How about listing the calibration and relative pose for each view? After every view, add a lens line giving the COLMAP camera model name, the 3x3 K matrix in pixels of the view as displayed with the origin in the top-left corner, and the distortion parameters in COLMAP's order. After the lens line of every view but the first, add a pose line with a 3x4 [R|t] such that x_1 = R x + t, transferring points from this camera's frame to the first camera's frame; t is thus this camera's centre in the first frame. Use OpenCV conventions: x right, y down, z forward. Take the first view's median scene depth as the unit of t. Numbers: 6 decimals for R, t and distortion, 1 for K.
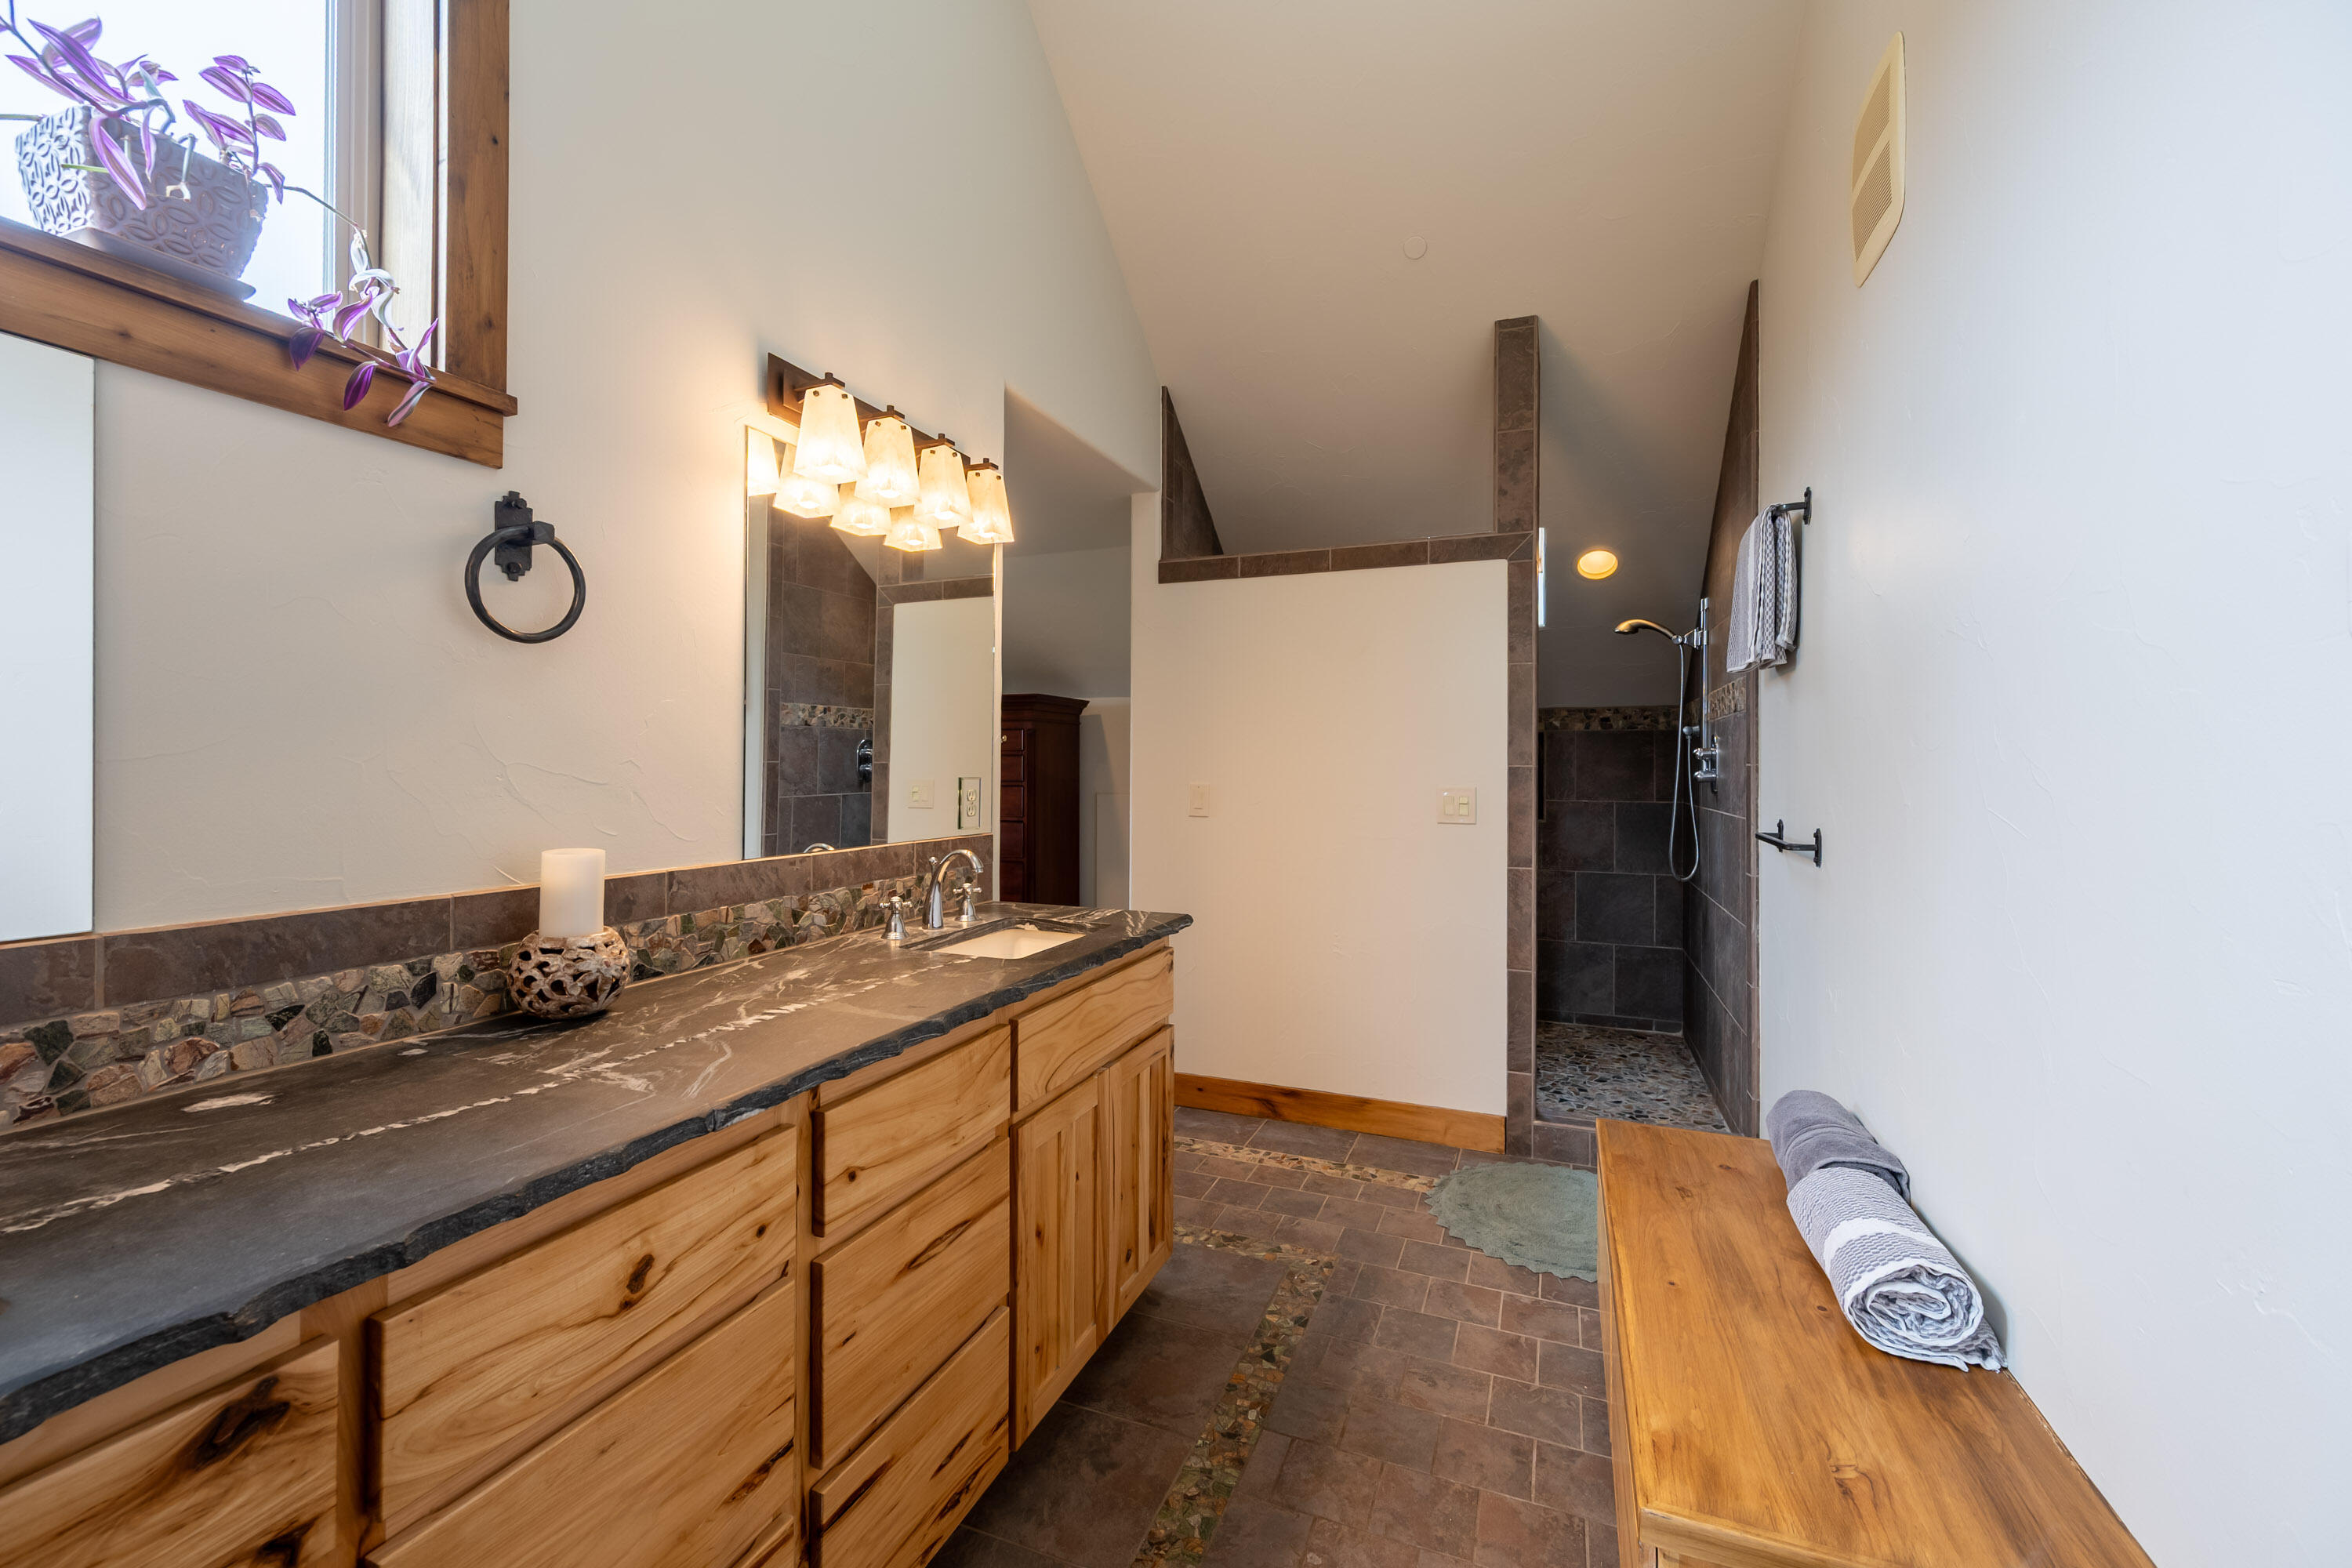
lens RADIAL K [[956.9, 0, 1175.5], [0, 956.9, 761.2], [0, 0, 1]] dist [-0.004344, -0.000964]
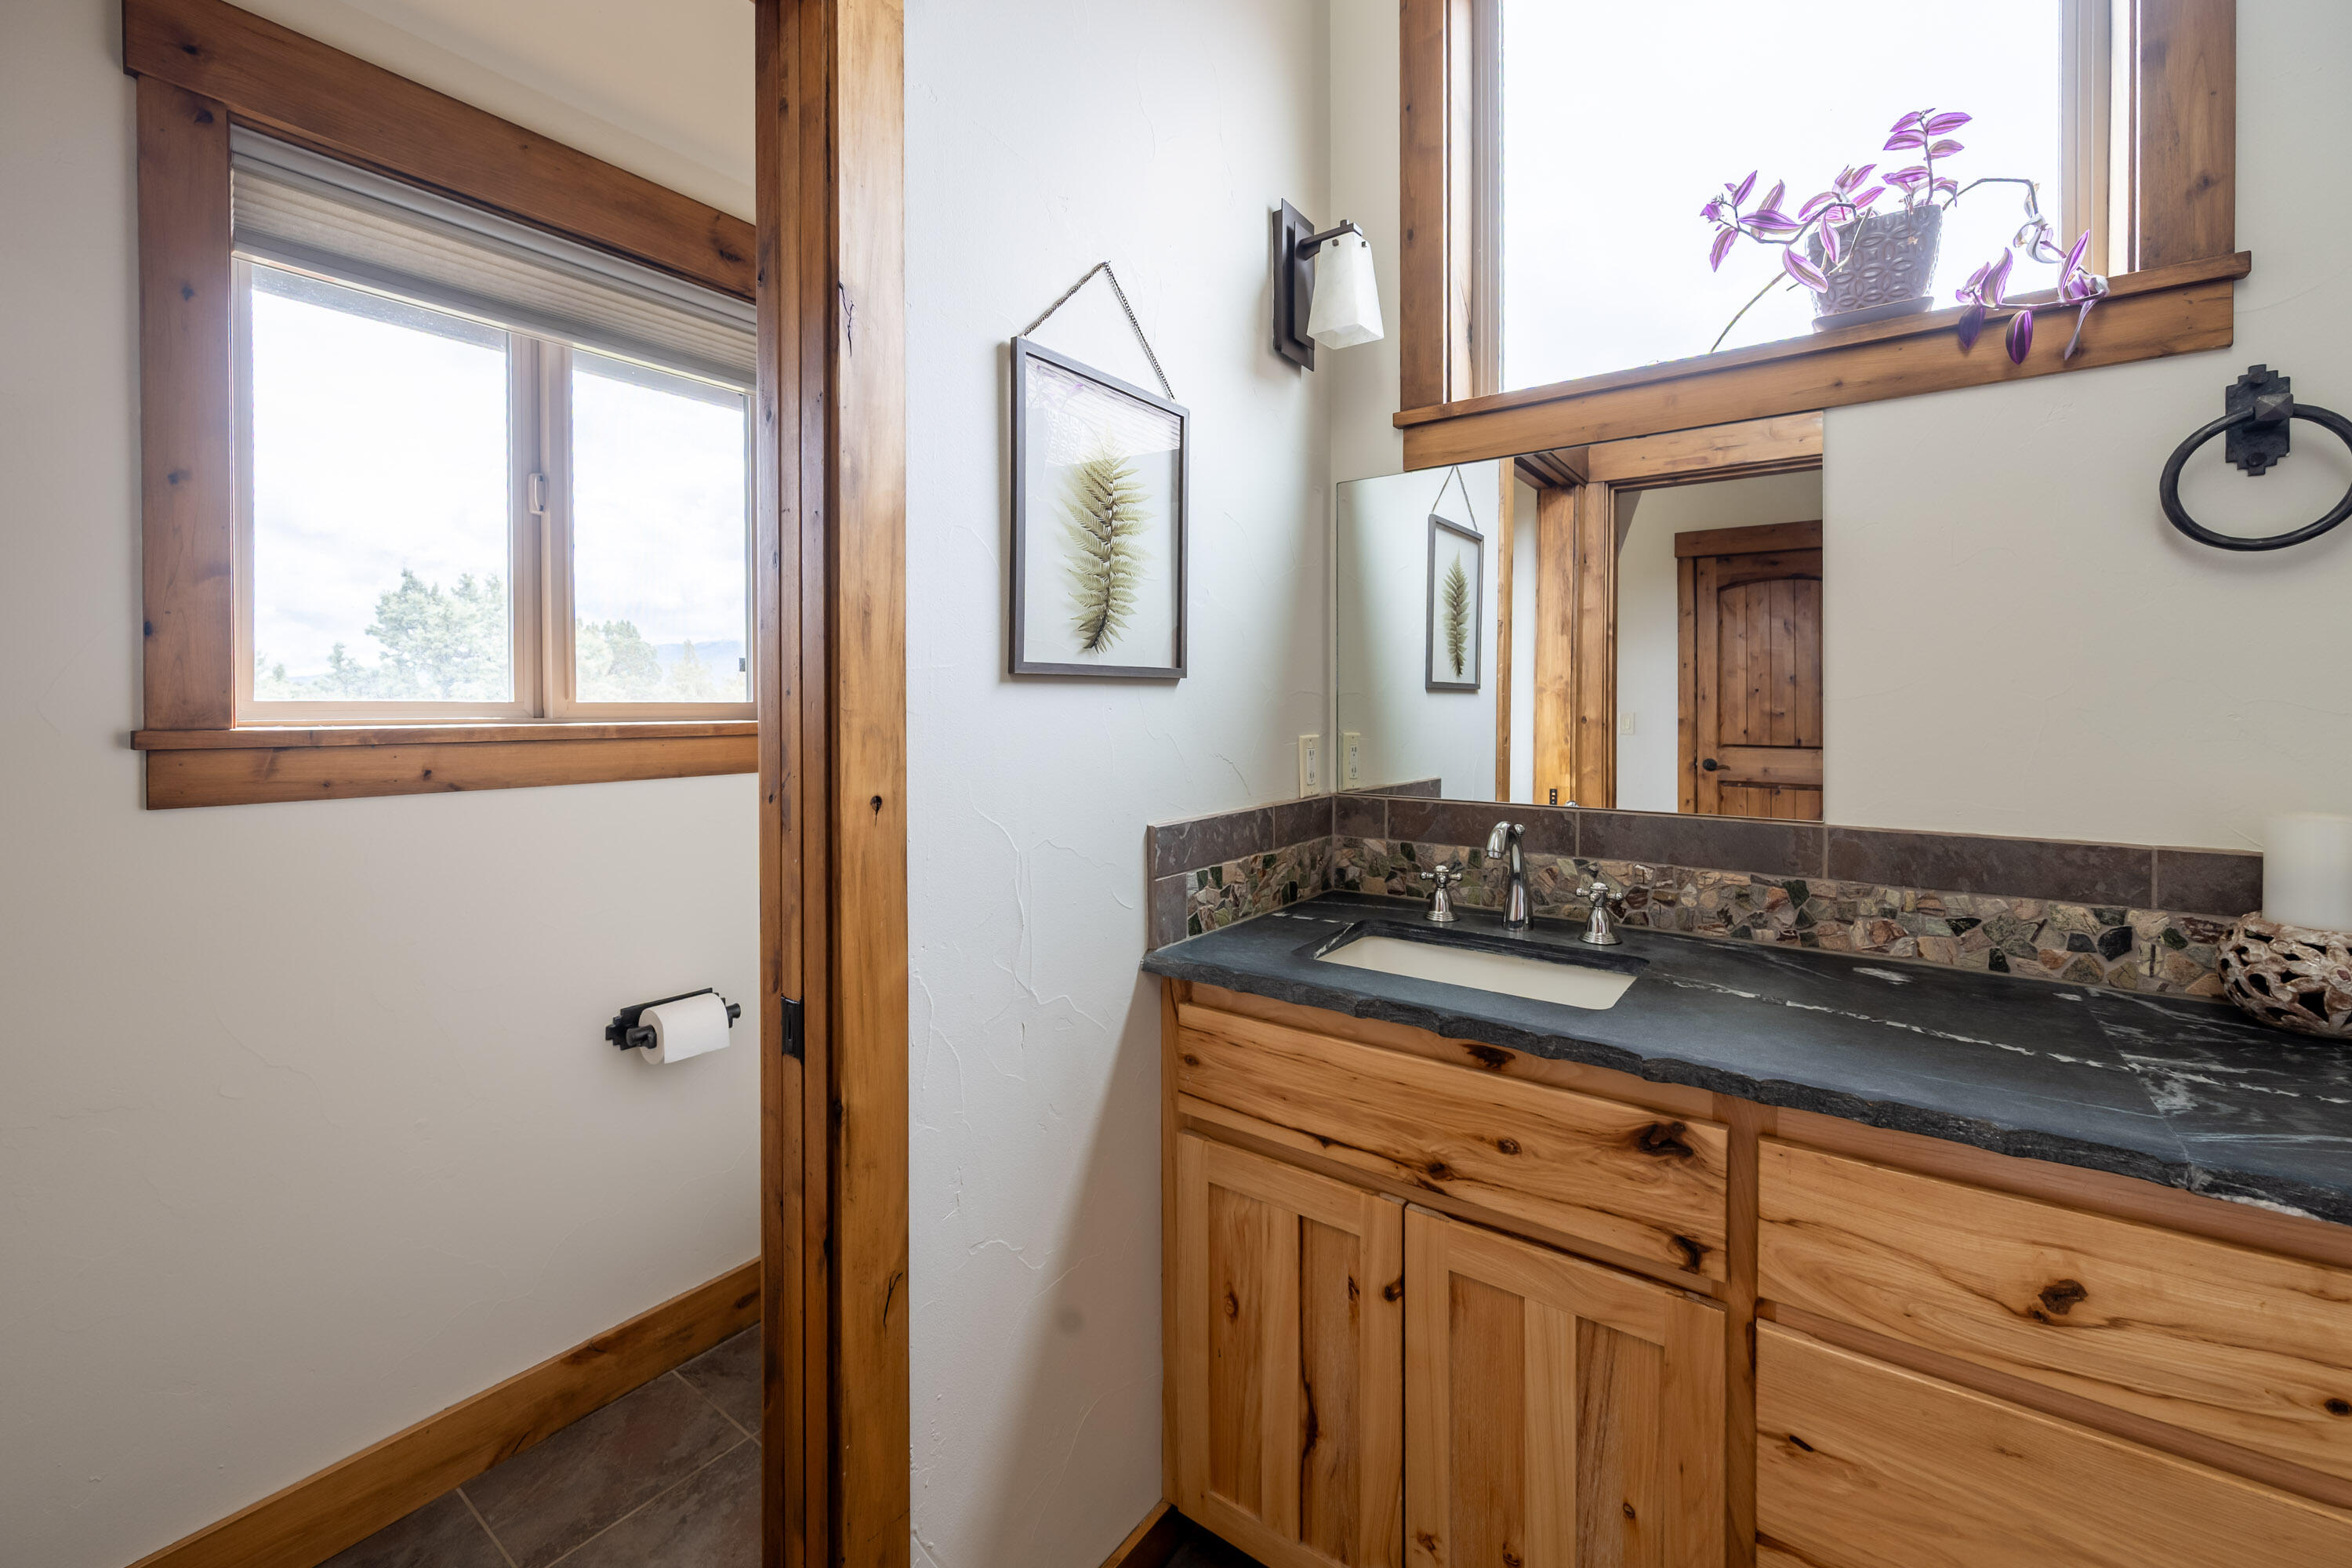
lens RADIAL K [[956.9, 0, 1177.8], [0, 956.9, 719.4], [0, 0, 1]] dist [-0.004344, -0.000964]
pose [[-0.264874, 0.014261, -0.964178, 0.411385], [0.003659, 0.999898, 0.013785, 0.004438], [0.964276, 0.000124, -0.264899, 0.406975]]
